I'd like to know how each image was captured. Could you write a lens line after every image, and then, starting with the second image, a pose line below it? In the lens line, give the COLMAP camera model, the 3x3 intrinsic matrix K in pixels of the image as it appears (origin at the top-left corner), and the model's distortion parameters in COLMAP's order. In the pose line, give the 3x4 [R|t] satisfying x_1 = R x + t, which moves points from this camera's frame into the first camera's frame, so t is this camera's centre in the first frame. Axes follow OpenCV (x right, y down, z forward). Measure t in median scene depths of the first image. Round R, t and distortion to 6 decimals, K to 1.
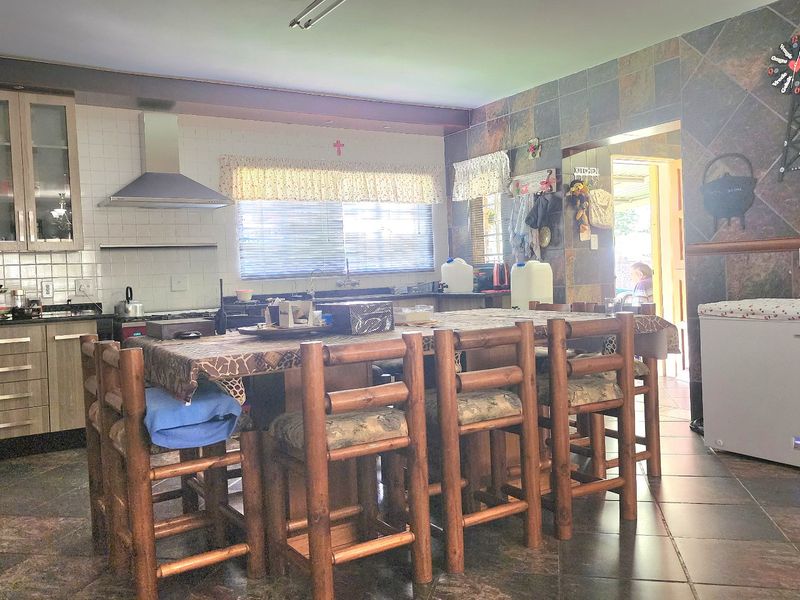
lens RADIAL K [[722.6, 0, 398.8], [0, 722.6, 281.3], [0, 0, 1]] dist [0.058574, -0.030748]
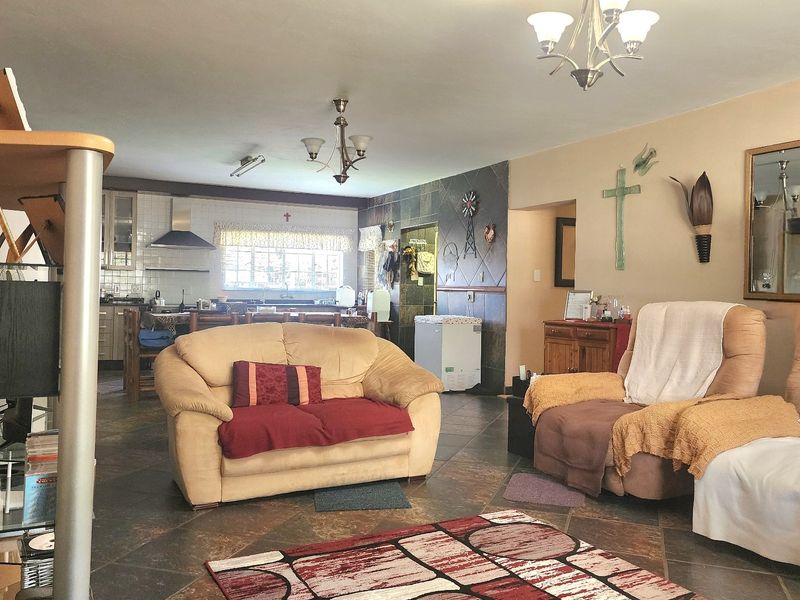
lens RADIAL K [[722.6, 0, 418.9], [0, 722.6, 290.8], [0, 0, 1]] dist [0.058574, -0.030748]
pose [[0.995048, 0.061462, -0.078118, 0.413765], [-0.062577, 0.997969, -0.011895, -0.010590], [0.077228, 0.016724, 0.996873, -0.765733]]
